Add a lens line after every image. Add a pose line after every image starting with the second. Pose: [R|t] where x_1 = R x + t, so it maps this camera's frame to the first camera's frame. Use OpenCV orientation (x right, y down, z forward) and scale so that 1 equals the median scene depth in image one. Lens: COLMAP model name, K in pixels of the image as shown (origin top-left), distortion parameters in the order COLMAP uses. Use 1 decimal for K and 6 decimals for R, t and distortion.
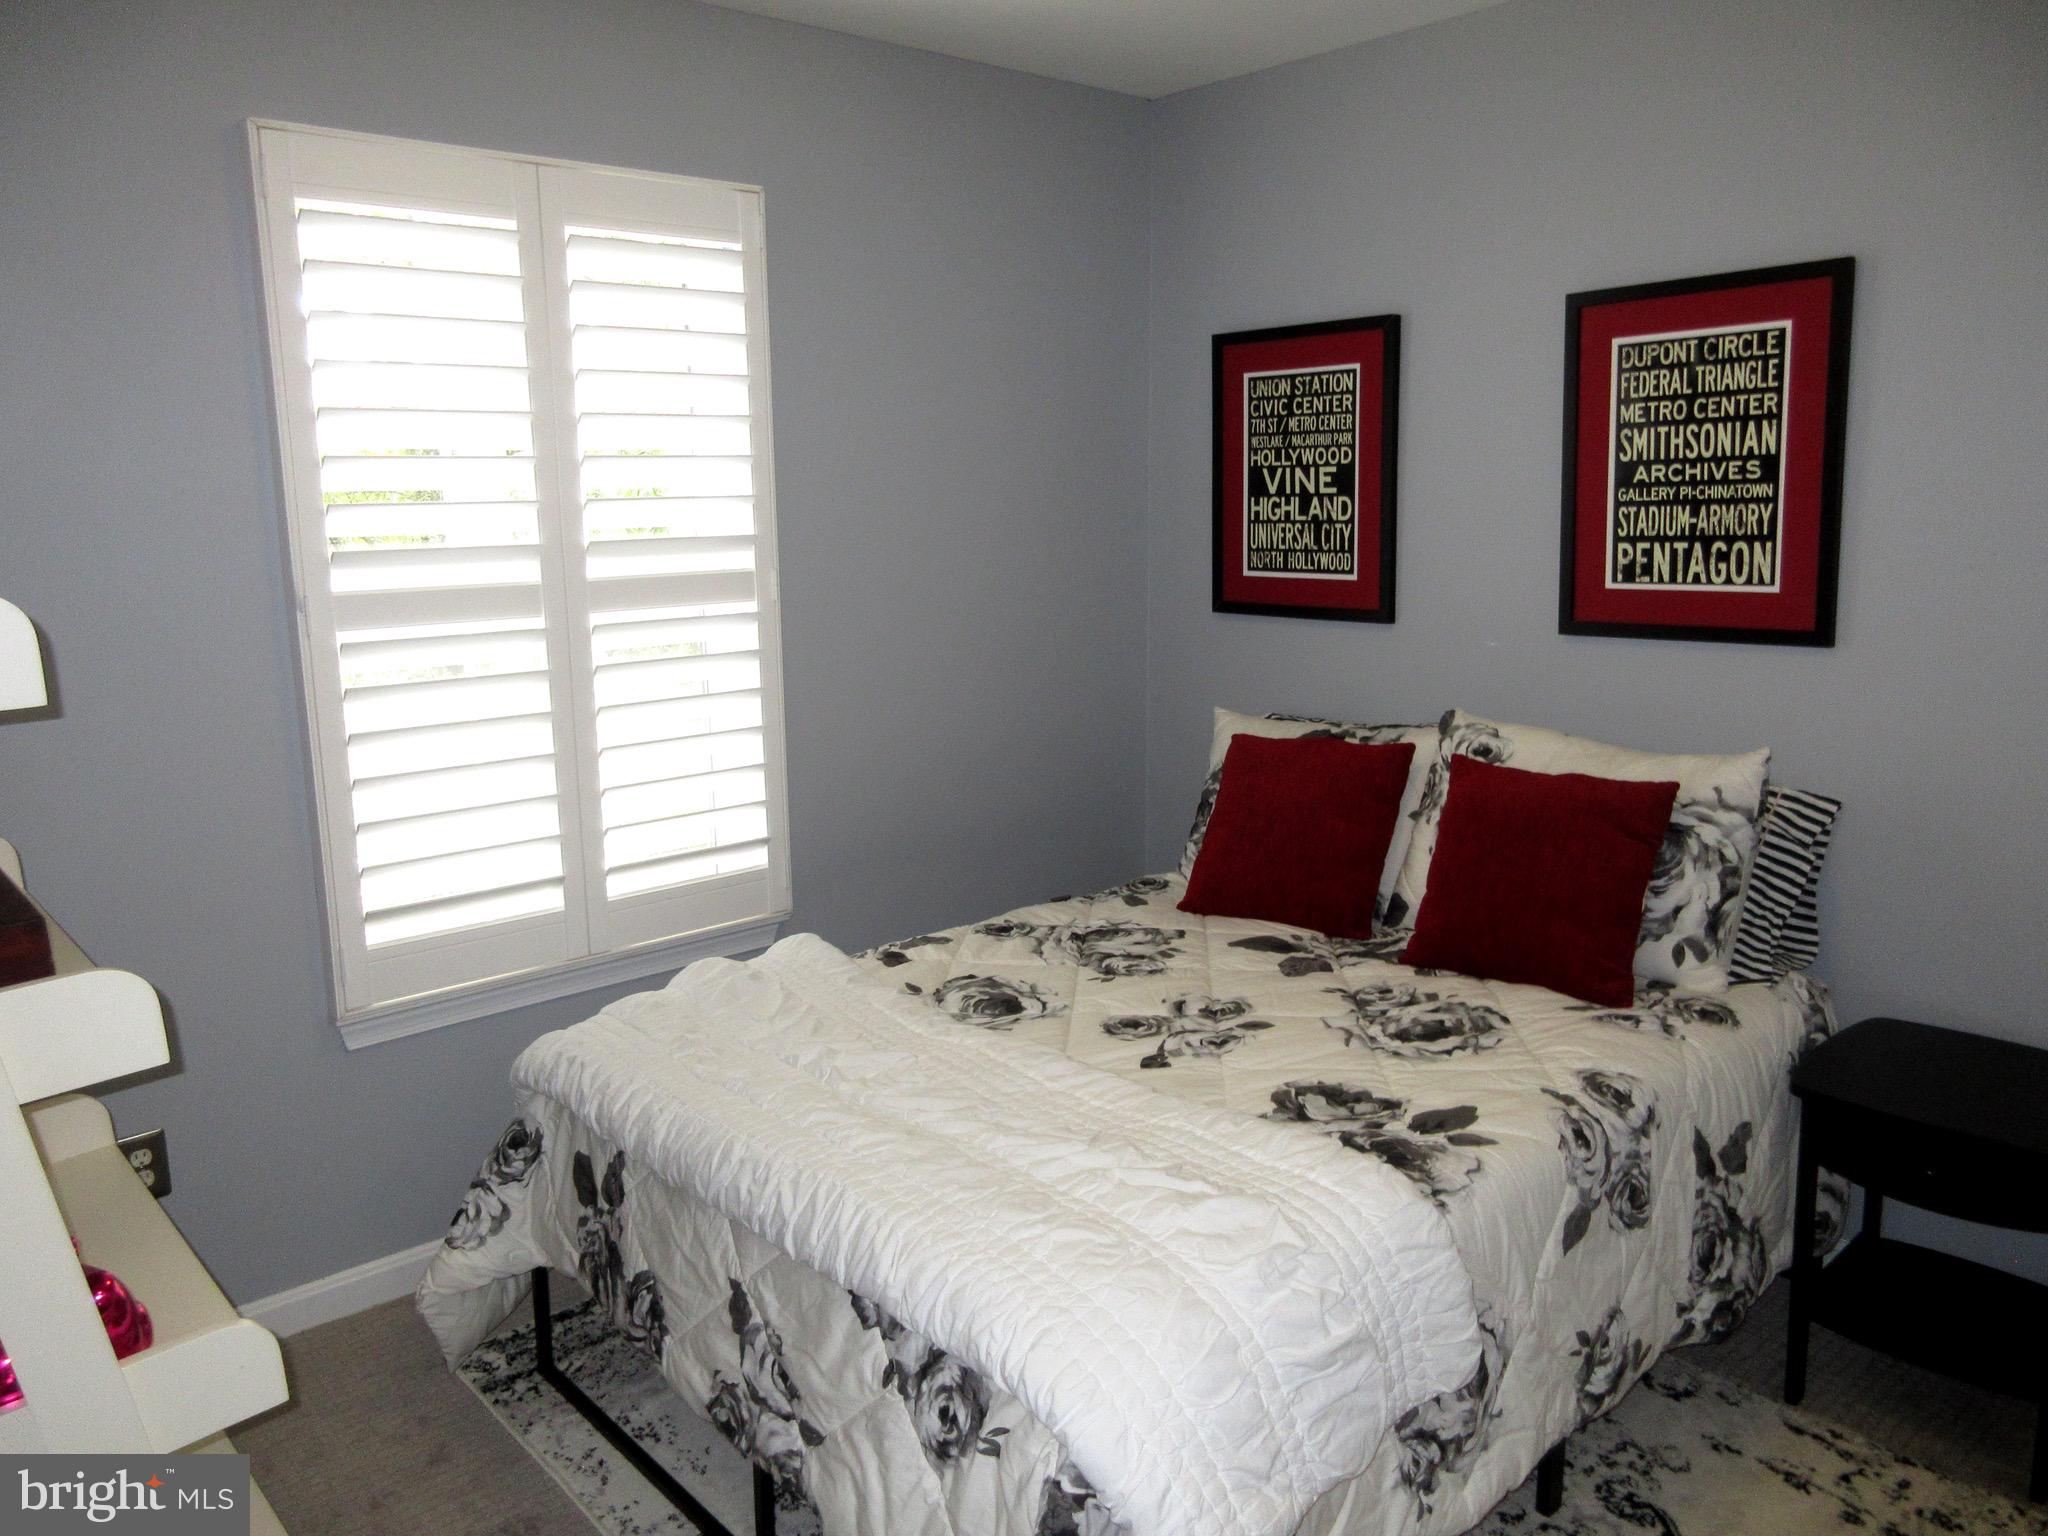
lens RADIAL K [[1527.4, 0, 1024.0], [0, 1527.4, 768.0], [0, 0, 1]] dist [0.007031, -0.000484]
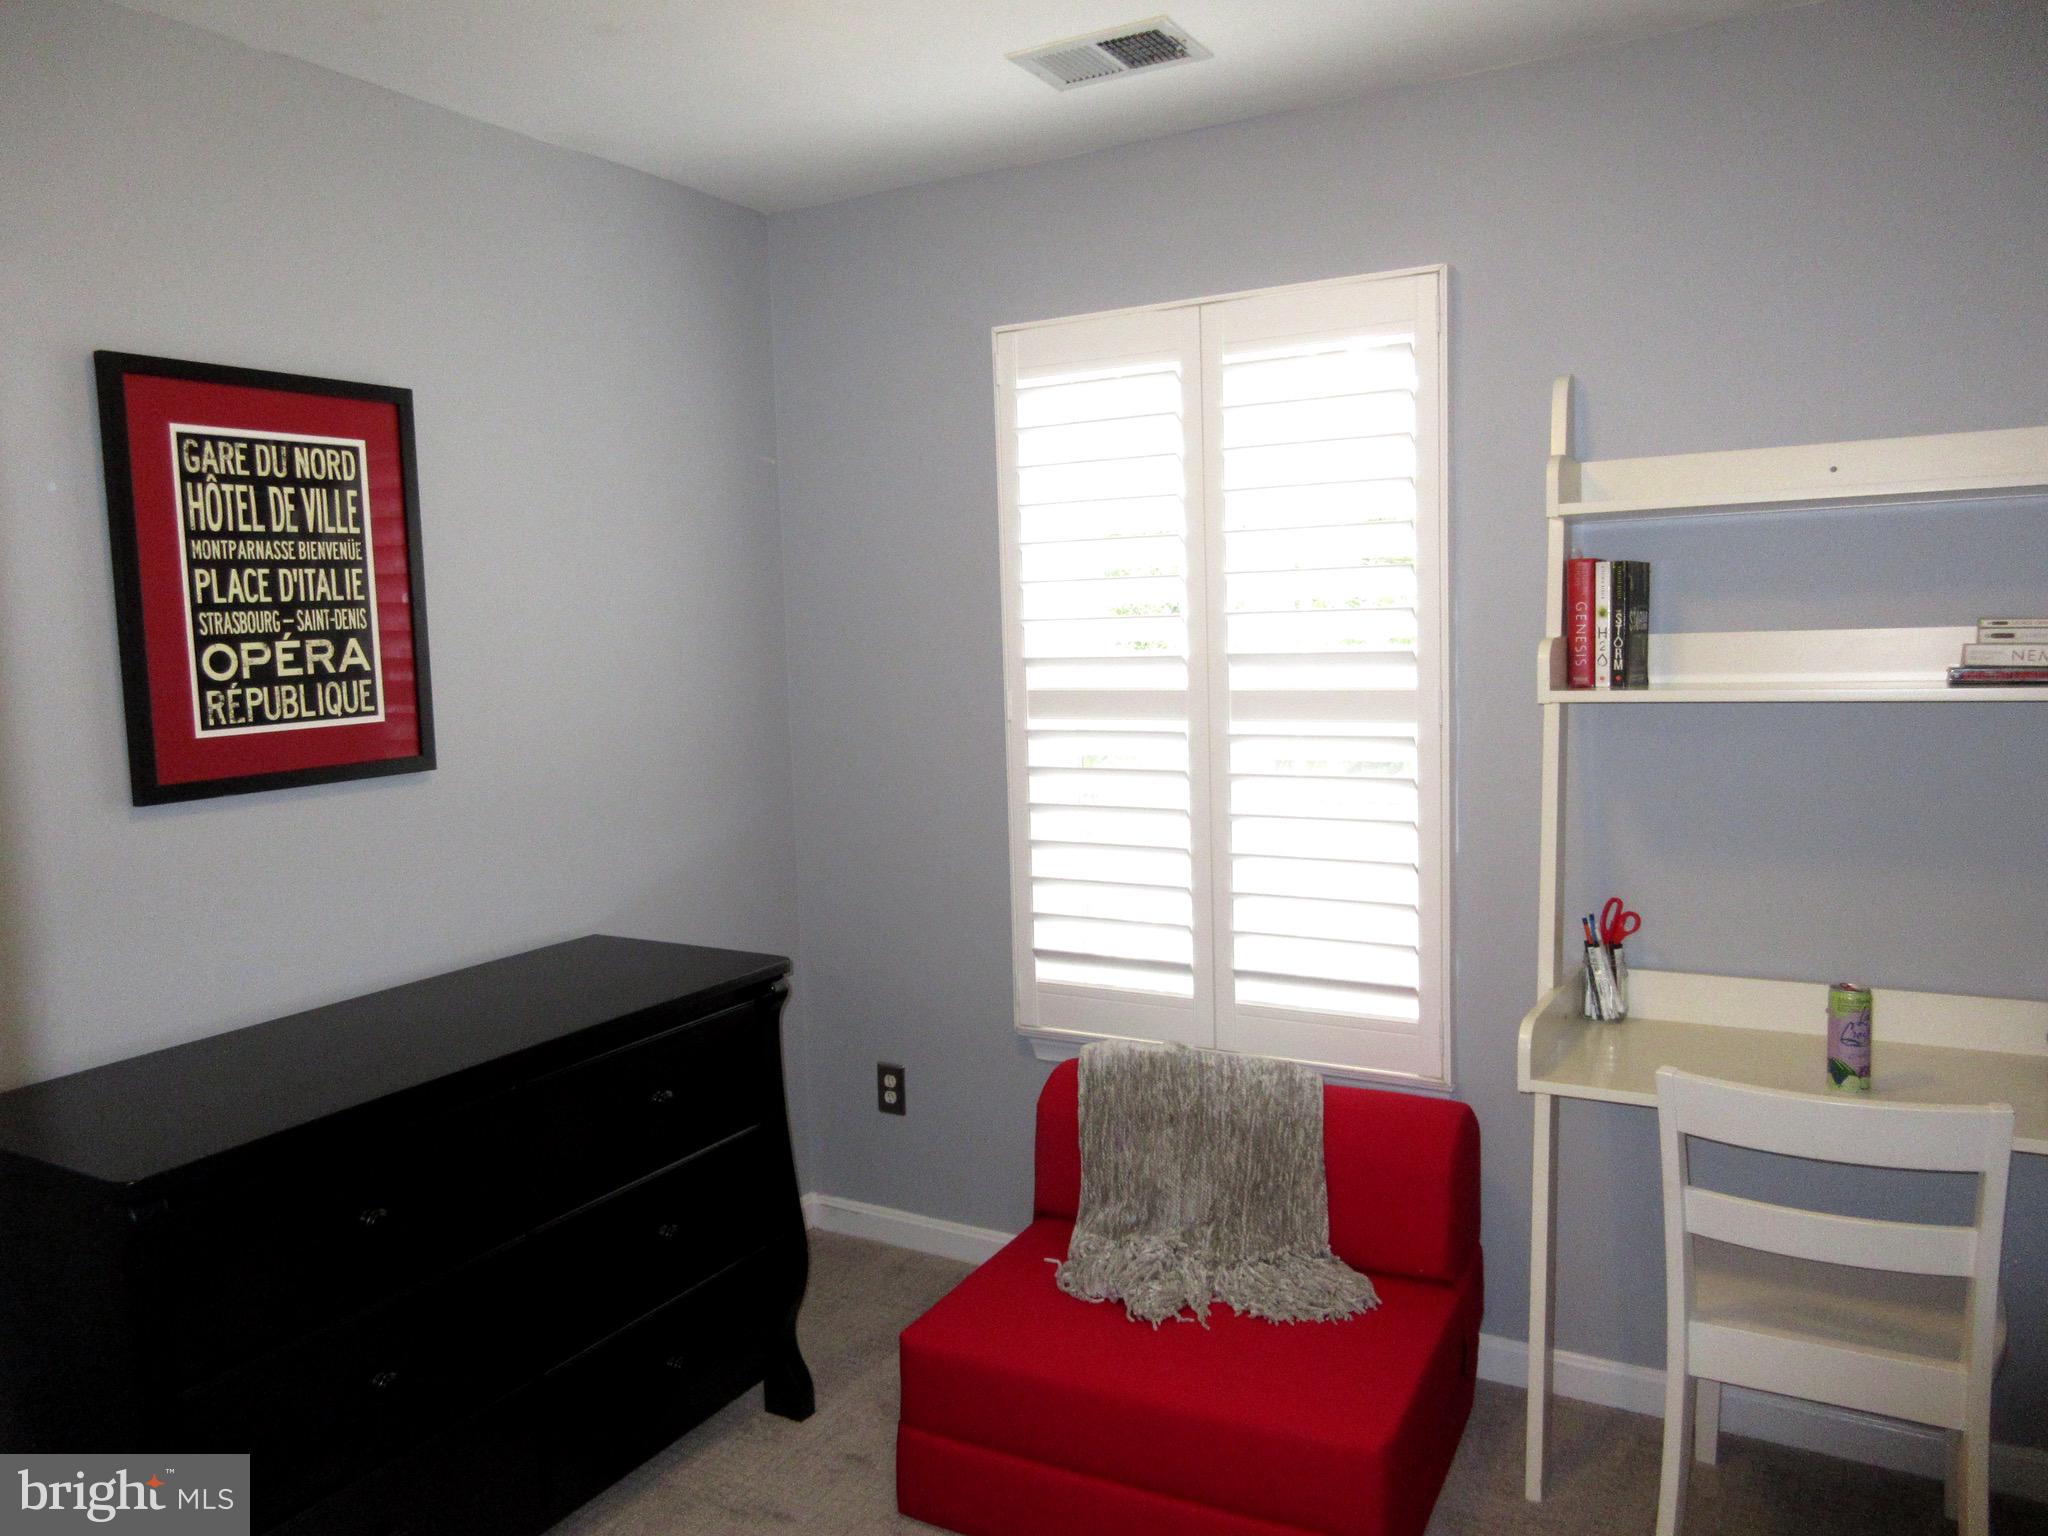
lens RADIAL K [[1527.4, 0, 1024.0], [0, 1527.4, 768.0], [0, 0, 1]] dist [0.007031, -0.000484]
pose [[0.315300, 0.106260, -0.943024, 0.664110], [-0.145788, 0.987339, 0.062510, -0.117202], [0.937727, 0.117772, 0.326799, 0.547533]]
